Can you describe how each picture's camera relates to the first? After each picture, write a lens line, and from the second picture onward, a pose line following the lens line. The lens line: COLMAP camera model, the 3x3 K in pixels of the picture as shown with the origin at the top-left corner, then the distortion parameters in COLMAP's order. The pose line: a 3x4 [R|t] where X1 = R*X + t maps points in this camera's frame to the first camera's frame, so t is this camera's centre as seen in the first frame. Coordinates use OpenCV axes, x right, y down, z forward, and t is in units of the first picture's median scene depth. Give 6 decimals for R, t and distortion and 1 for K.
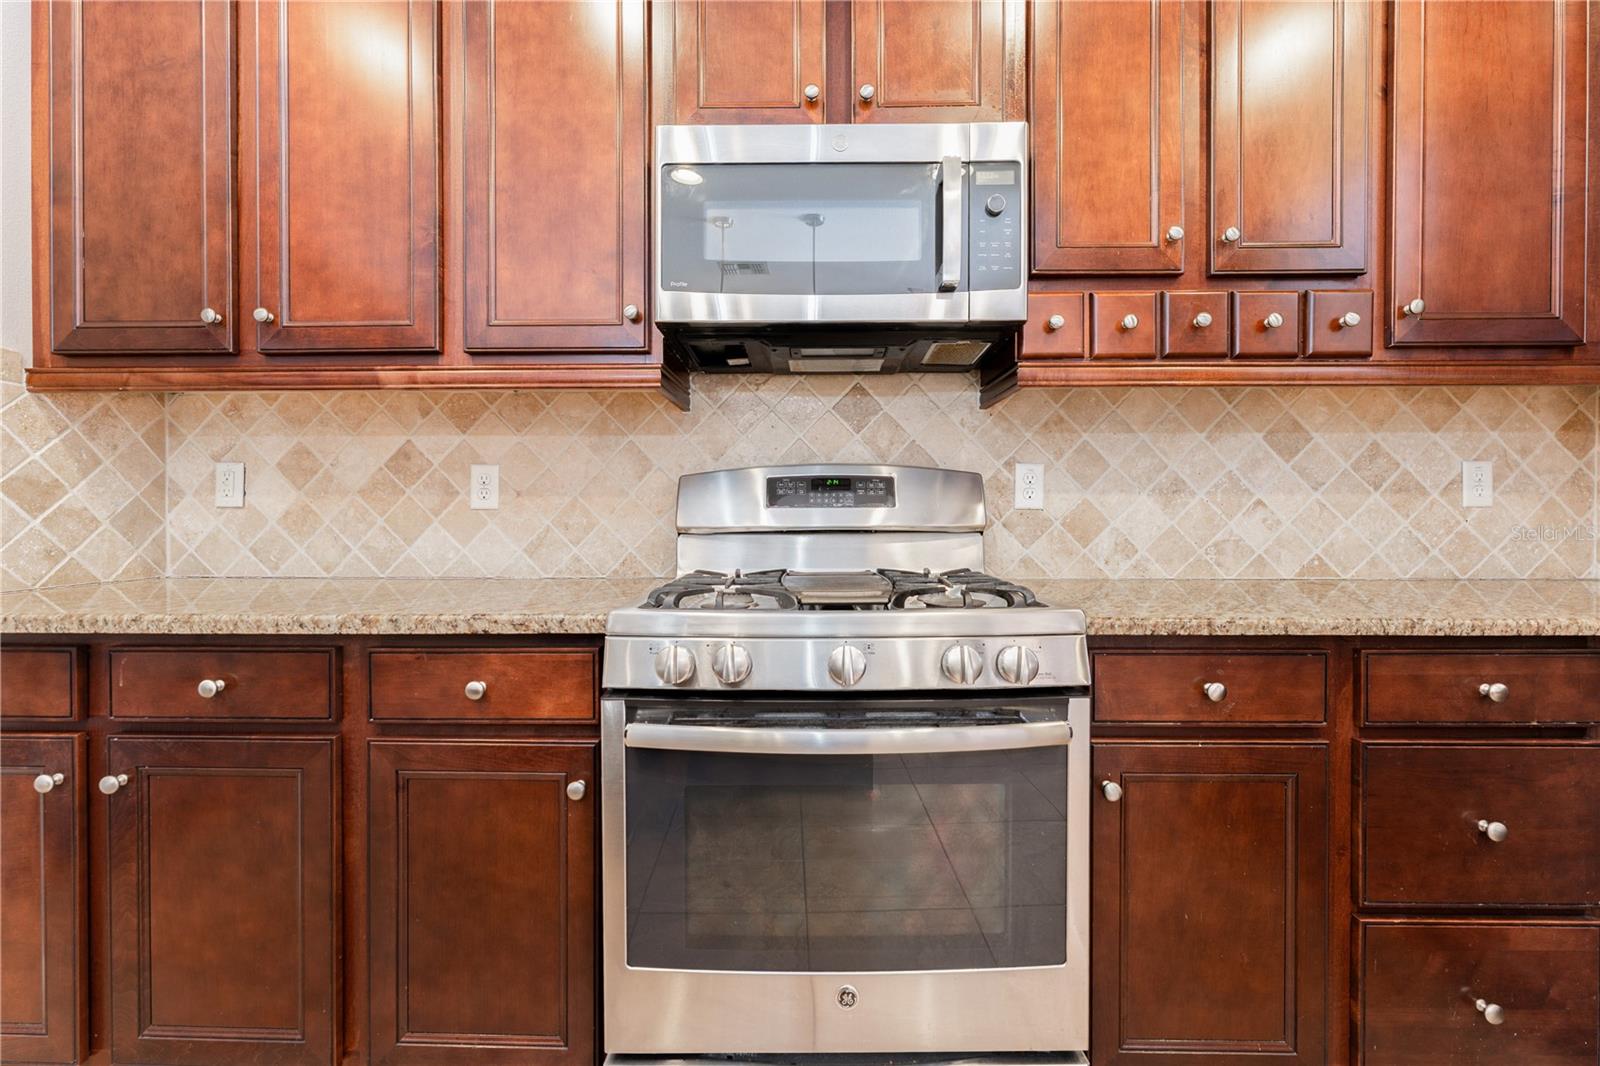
lens RADIAL K [[648.7, 0, 800.7], [0, 648.7, 522.1], [0, 0, 1]] dist [-0.002750, -0.000213]
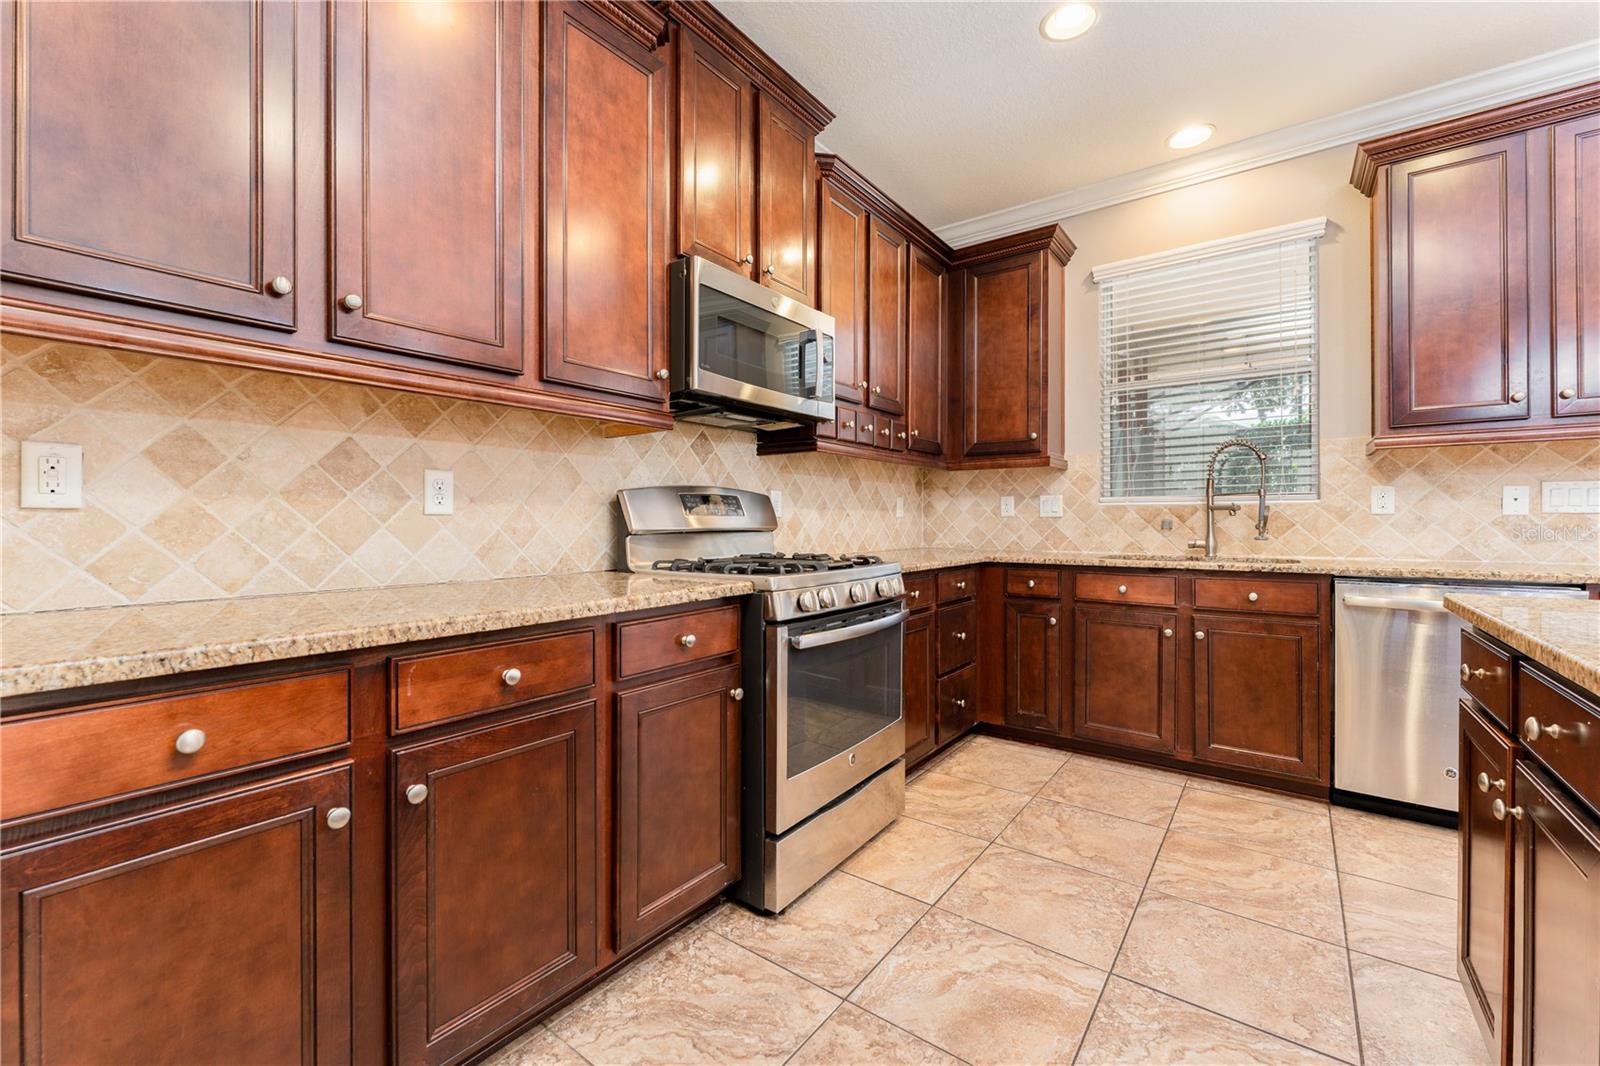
lens RADIAL K [[653.3, 0, 784.1], [0, 653.3, 523.4], [0, 0, 1]] dist [-0.004304, -0.000236]
pose [[0.595764, -0.002554, 0.803155, -0.991157], [0.007273, 0.999971, -0.002215, -0.000274], [-0.803126, 0.007161, 0.595766, -0.029303]]
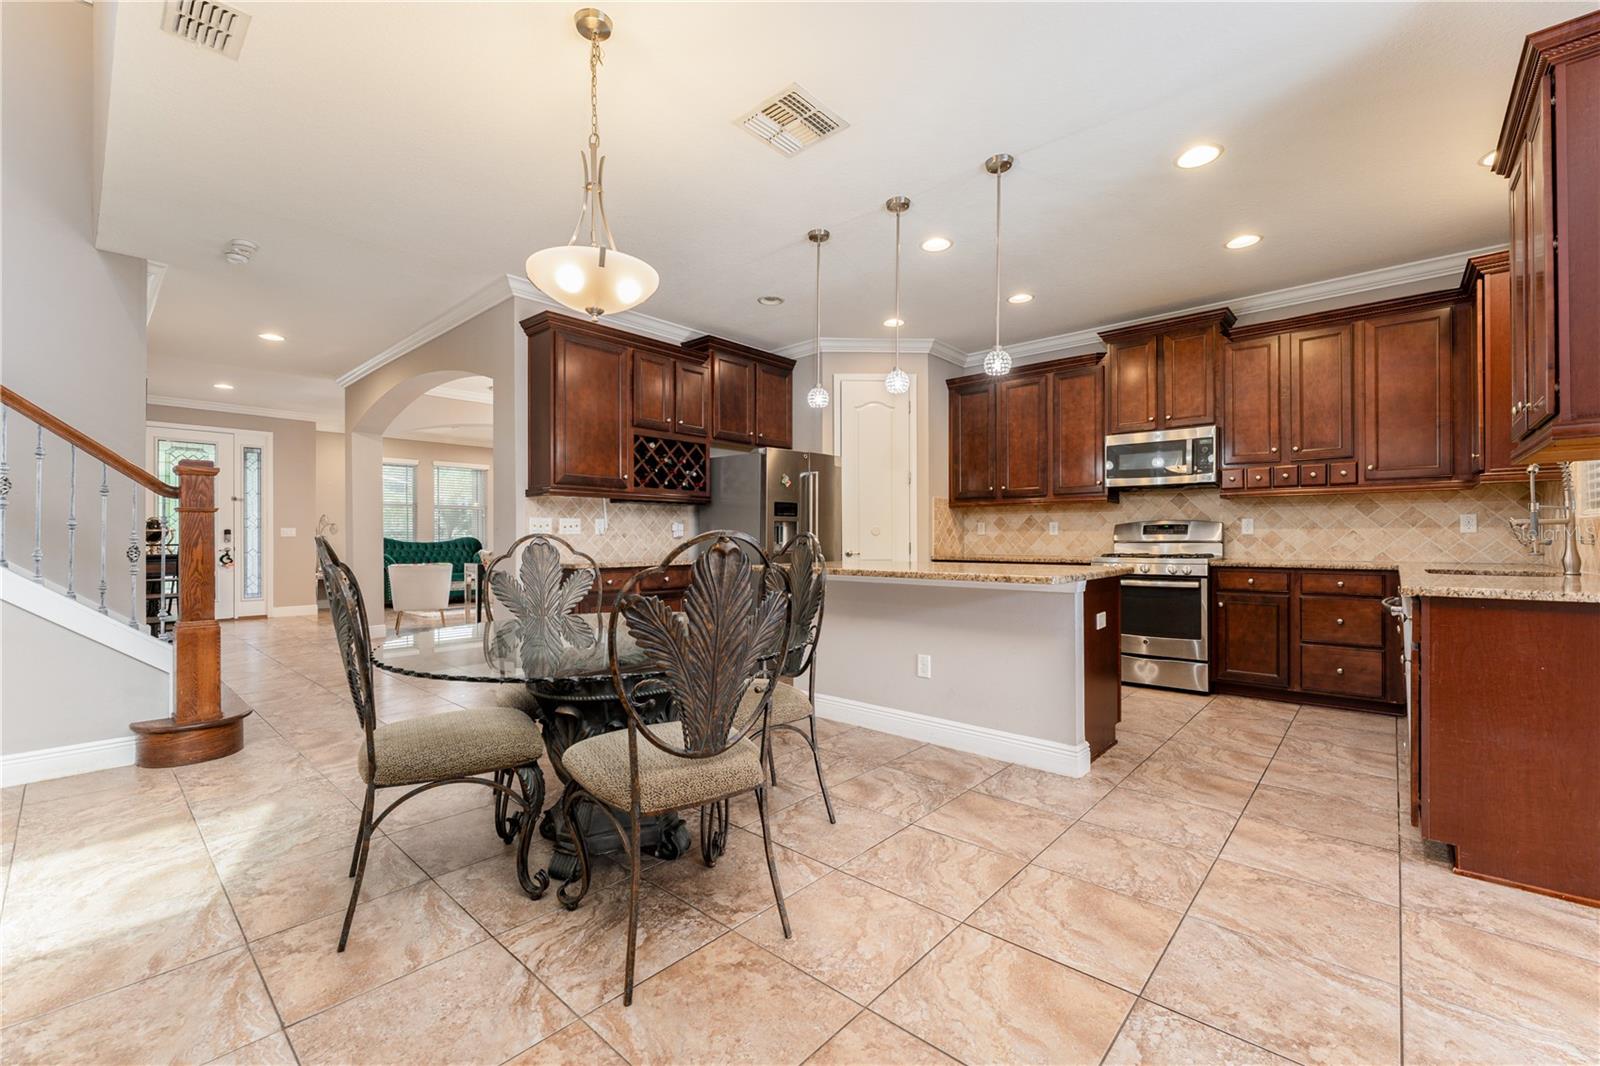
lens RADIAL K [[656.5, 0, 793.9], [0, 656.5, 532.8], [0, 0, 1]] dist [-0.006092, -0.000280]
pose [[0.746665, -0.005735, -0.665176, 0.766100], [-0.005904, 0.999866, -0.015247, 0.027221], [0.665174, 0.015312, 0.746531, -2.433926]]
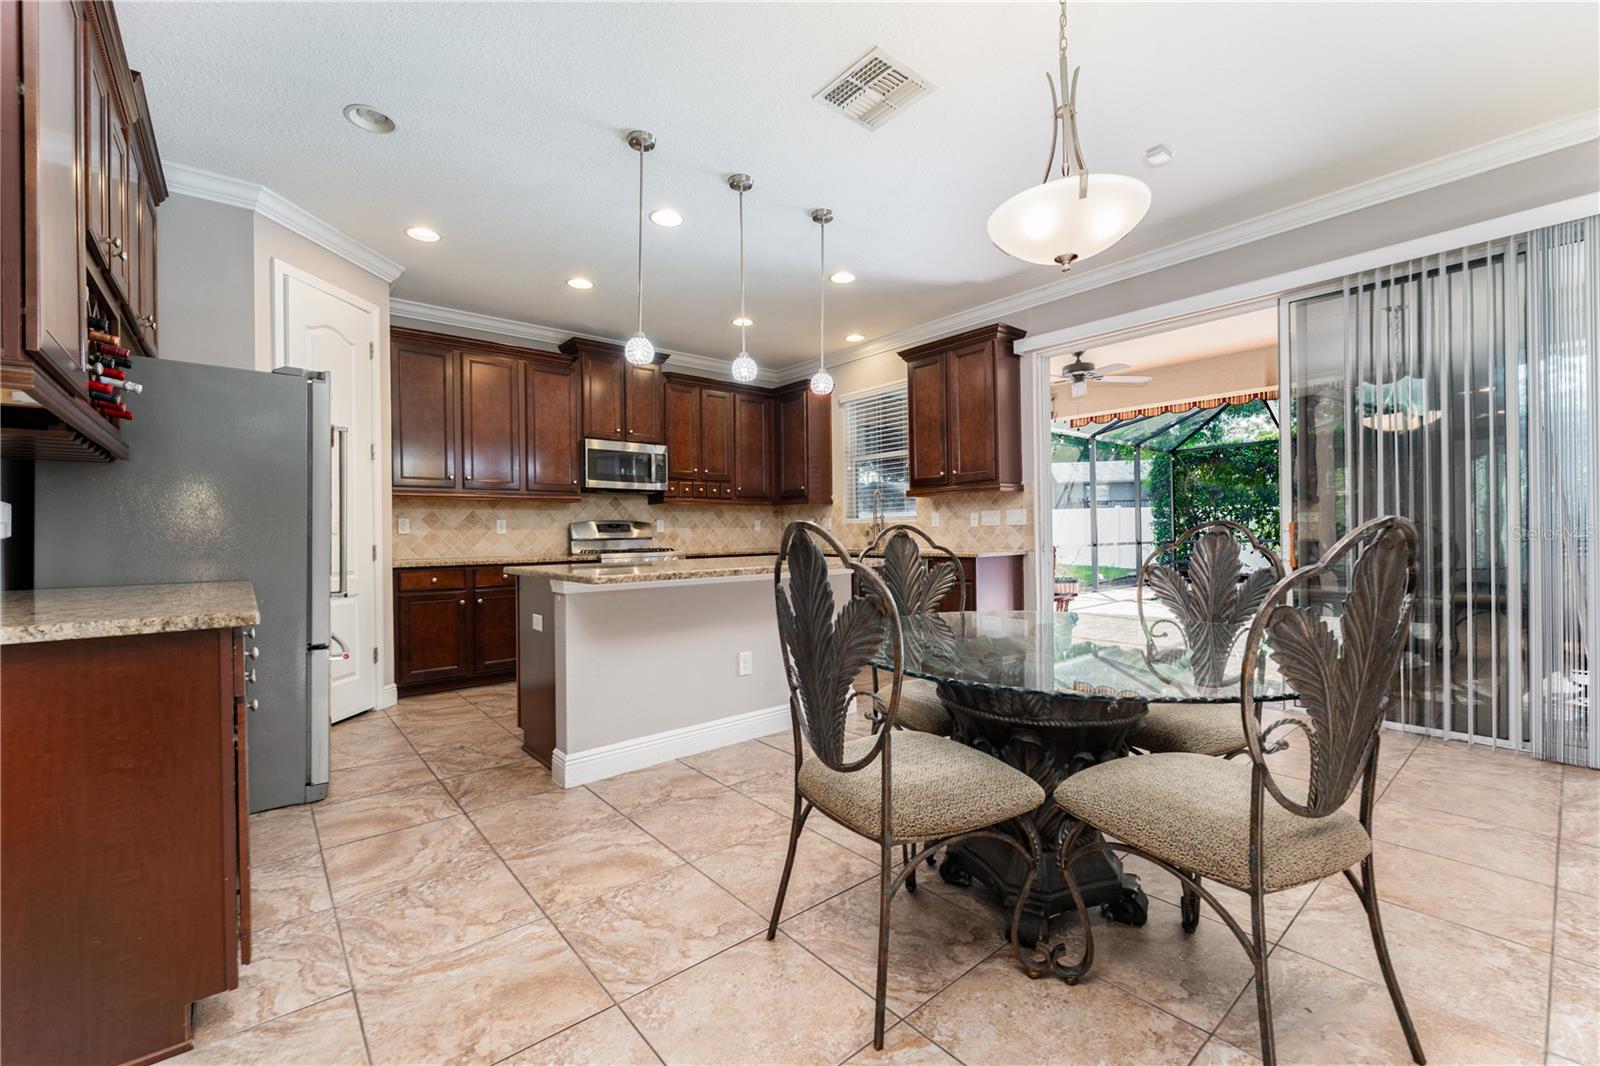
lens RADIAL K [[656.5, 0, 793.9], [0, 656.5, 532.8], [0, 0, 1]] dist [-0.006092, -0.000280]
pose [[0.756484, -0.008649, 0.653955, -1.482045], [0.018493, 0.999796, -0.008170, 0.025048], [-0.653751, 0.018274, 0.756489, -2.264063]]
